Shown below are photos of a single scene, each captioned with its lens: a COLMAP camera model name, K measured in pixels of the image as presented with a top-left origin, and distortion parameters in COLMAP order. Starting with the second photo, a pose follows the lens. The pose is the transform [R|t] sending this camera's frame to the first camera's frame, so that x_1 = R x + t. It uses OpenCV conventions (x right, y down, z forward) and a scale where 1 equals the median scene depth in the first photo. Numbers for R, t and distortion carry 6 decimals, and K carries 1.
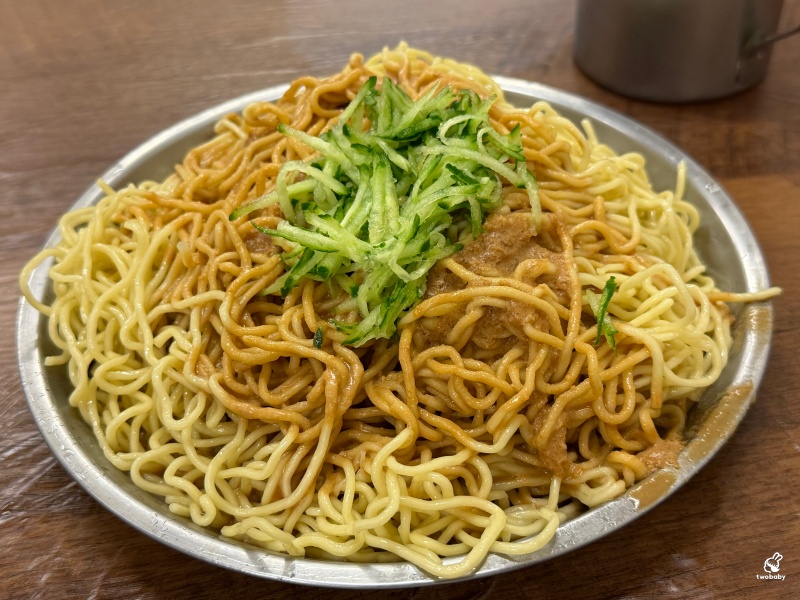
lens RADIAL K [[972.5, 0, 406.2], [0, 972.5, 291.4], [0, 0, 1]] dist [0.061116, 0.000000]
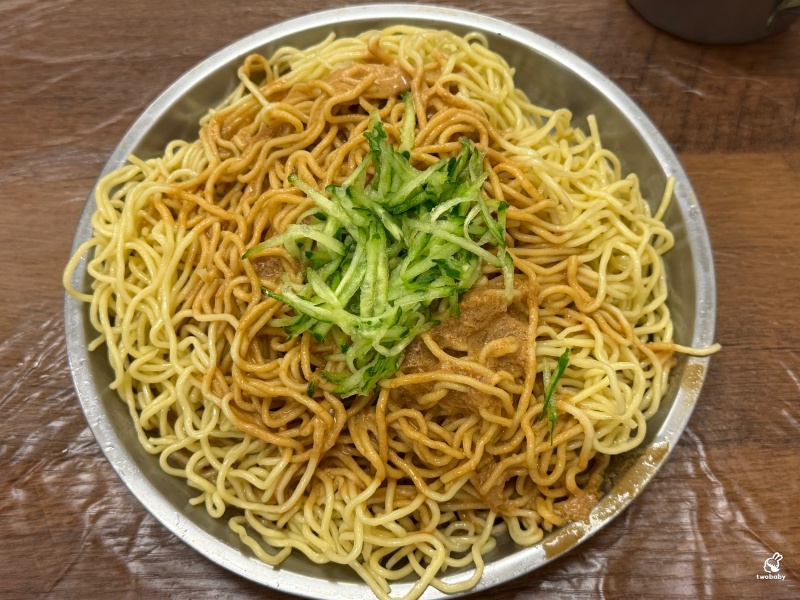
lens RADIAL K [[972.5, 0, 399.8], [0, 972.5, 301.1], [0, 0, 1]] dist [0.061116, 0.000000]
pose [[0.994749, 0.098469, -0.027897, 0.040135], [-0.080105, 0.918762, 0.386601, -0.505452], [0.063699, -0.382336, 0.921825, -0.060120]]
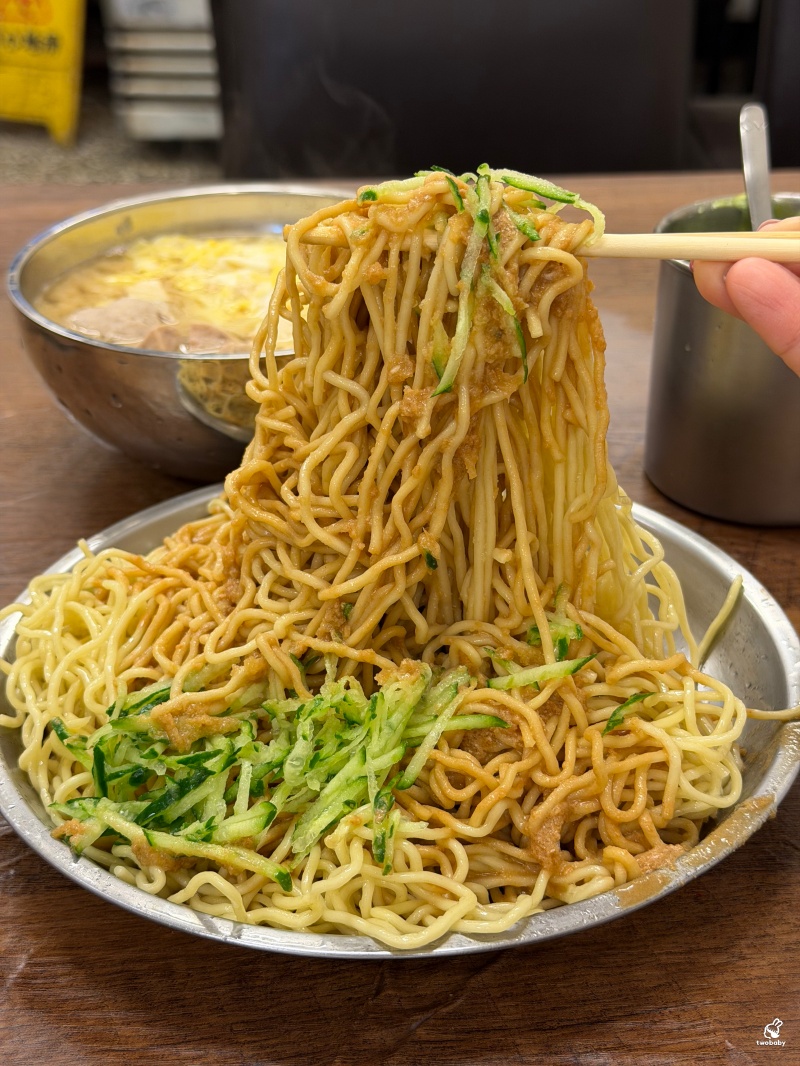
lens RADIAL K [[1488.2, 0, 397.7], [0, 1488.2, 535.9], [0, 0, 1]] dist [0.128711, 0.000000]
pose [[0.994634, 0.075766, -0.070444, 0.089397], [-0.089621, 0.971184, -0.220838, 0.193040], [0.051682, 0.225966, 0.972763, -0.395732]]
